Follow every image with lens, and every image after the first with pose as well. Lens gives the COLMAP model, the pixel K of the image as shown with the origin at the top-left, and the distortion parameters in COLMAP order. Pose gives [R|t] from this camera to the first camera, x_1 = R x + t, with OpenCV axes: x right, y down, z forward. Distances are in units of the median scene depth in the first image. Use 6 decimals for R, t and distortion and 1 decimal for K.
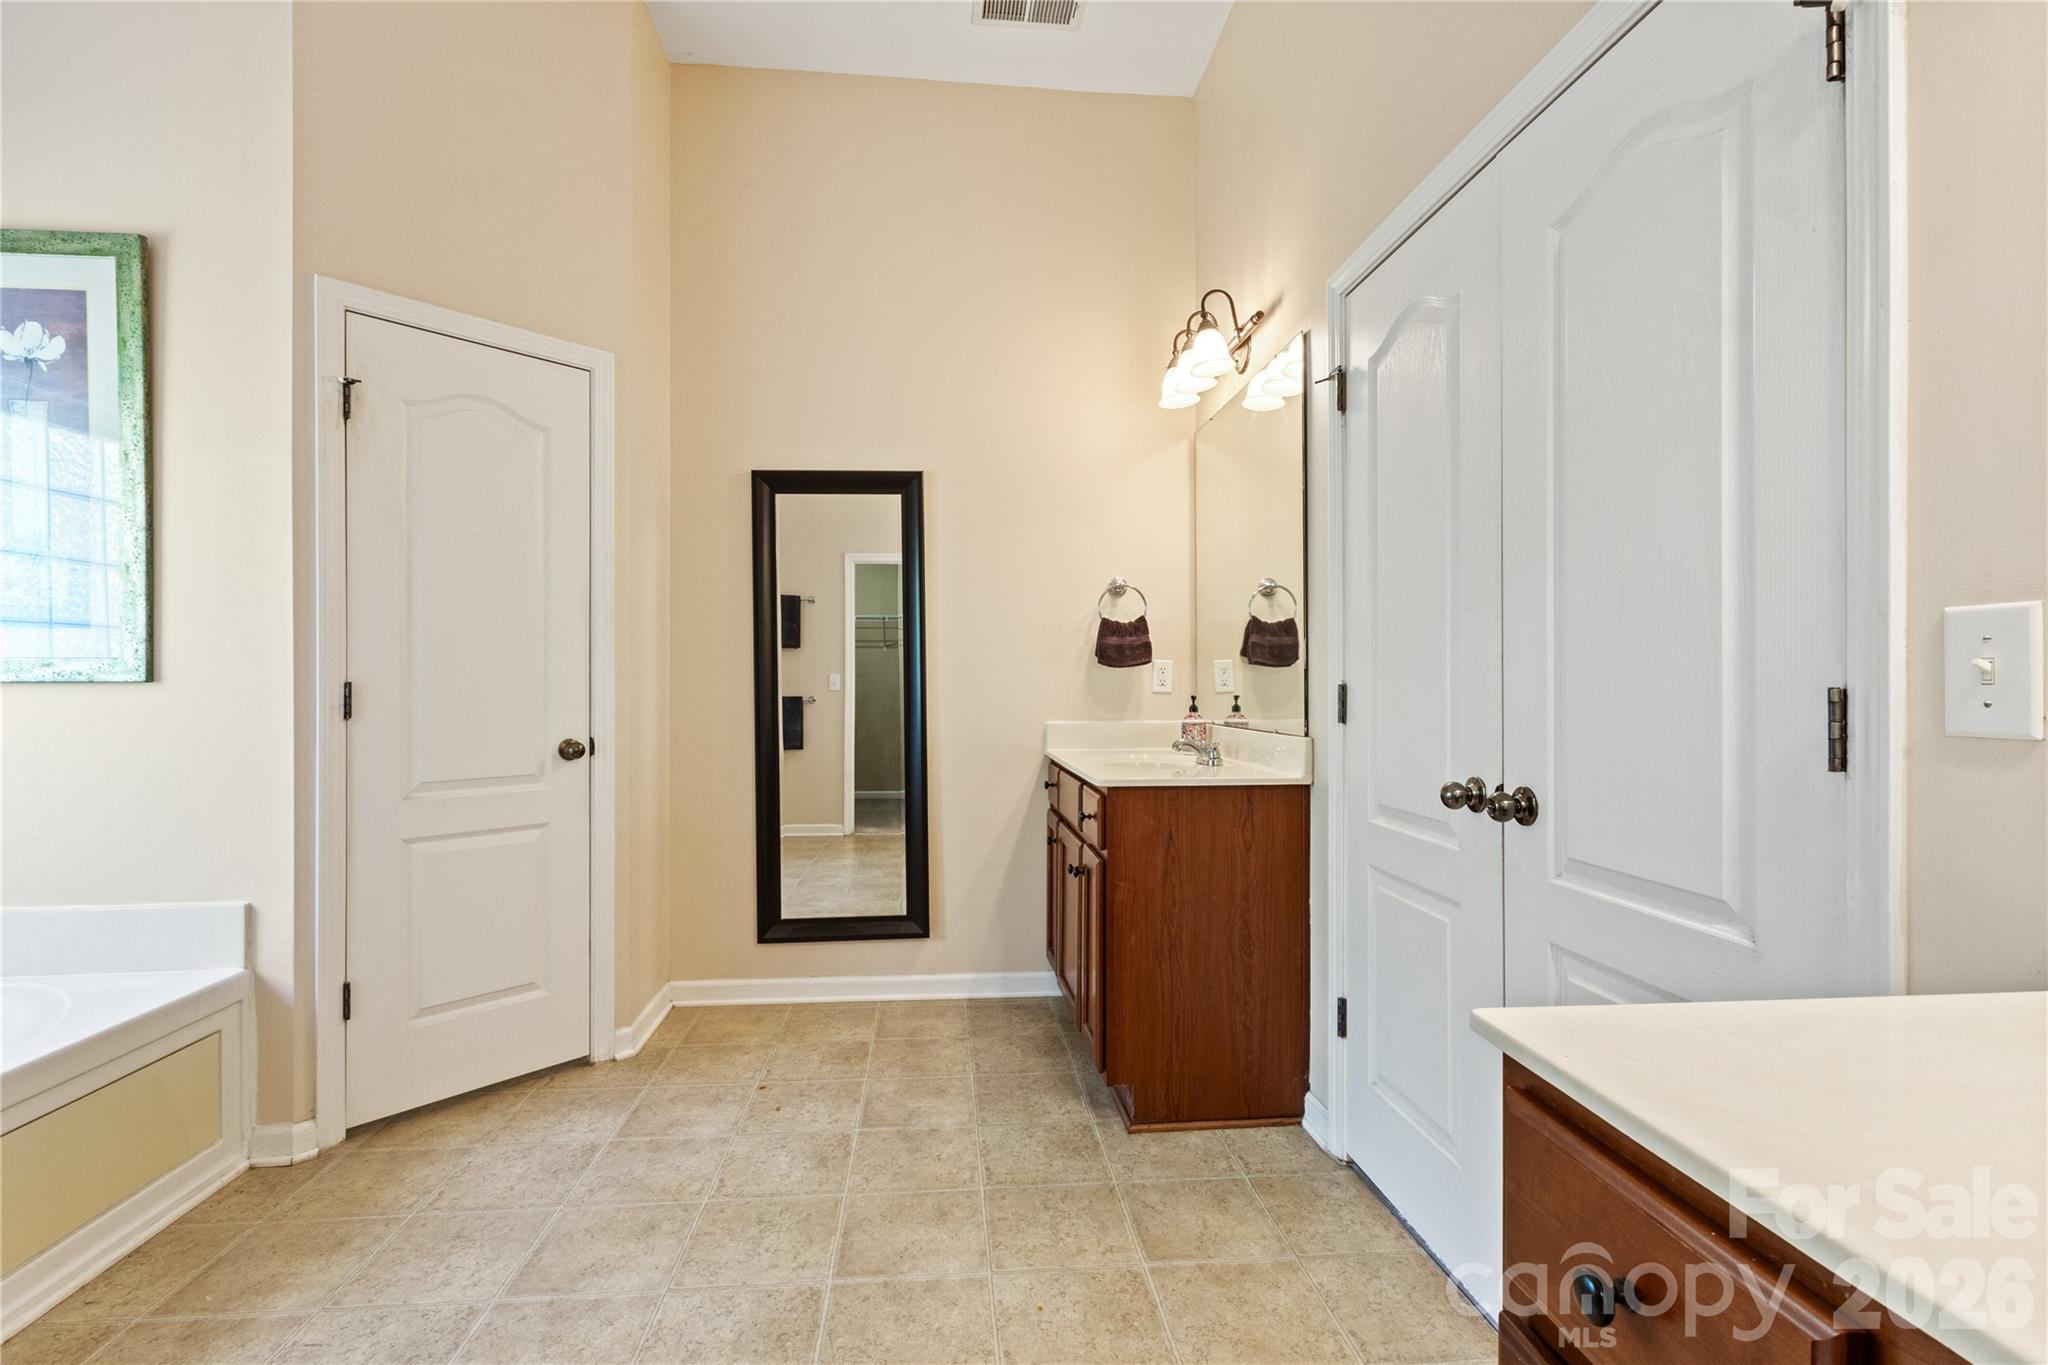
lens RADIAL K [[950.2, 0, 1020.2], [0, 950.2, 686.9], [0, 0, 1]] dist [-0.003193, -0.000270]
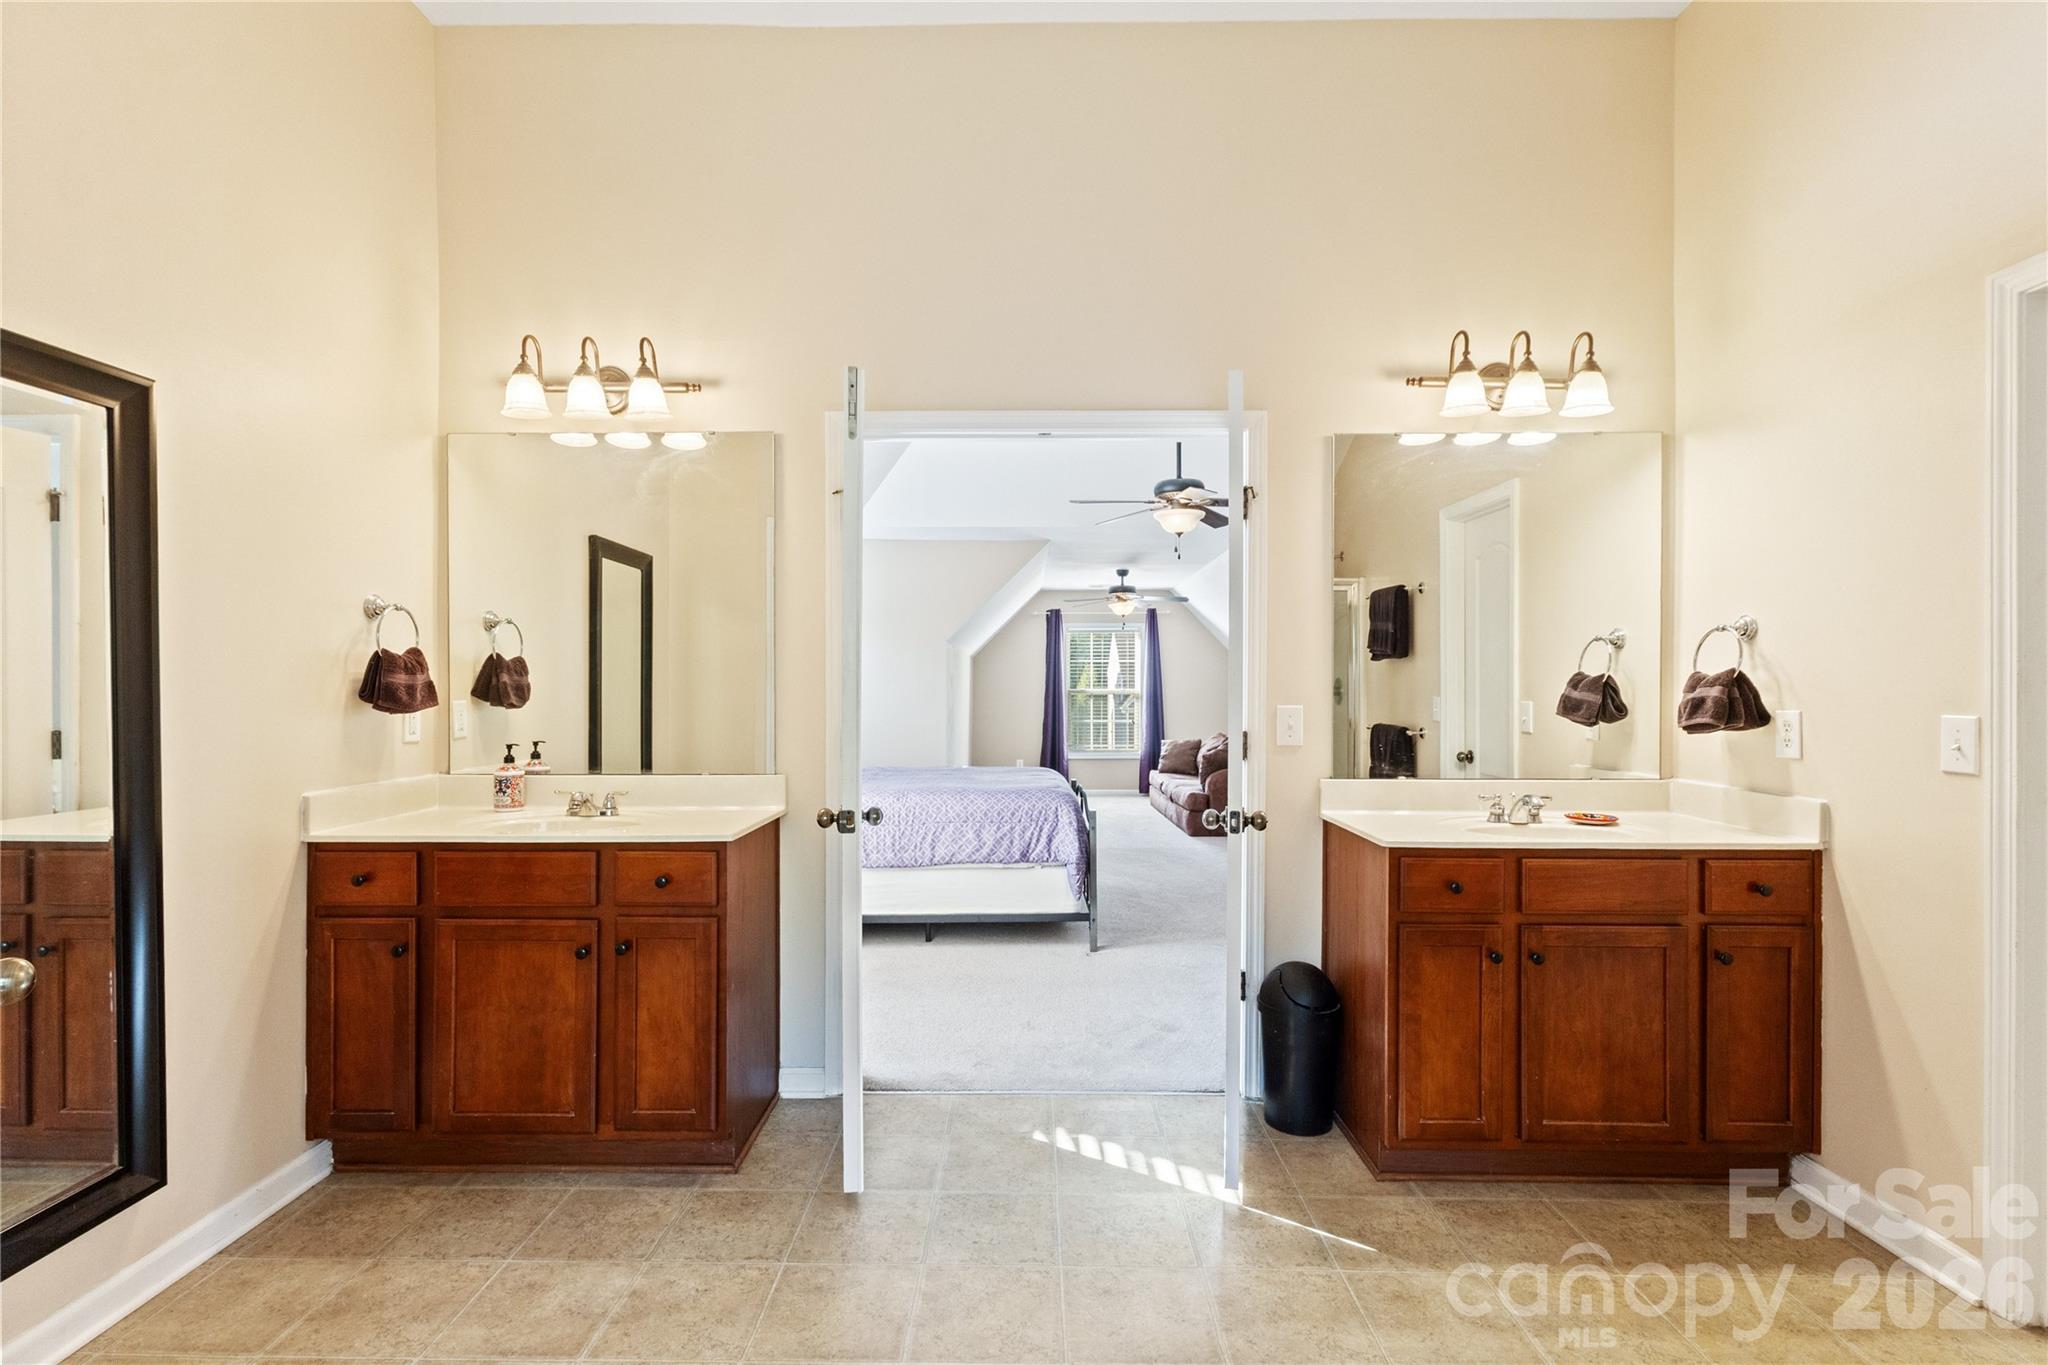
lens RADIAL K [[950.2, 0, 1023.2], [0, 950.2, 689.3], [0, 0, 1]] dist [-0.003193, -0.000270]
pose [[0.094678, -0.001007, 0.995507, -0.670553], [0.004515, 0.999990, 0.000582, -0.041379], [-0.995498, 0.004439, 0.094681, 0.448622]]
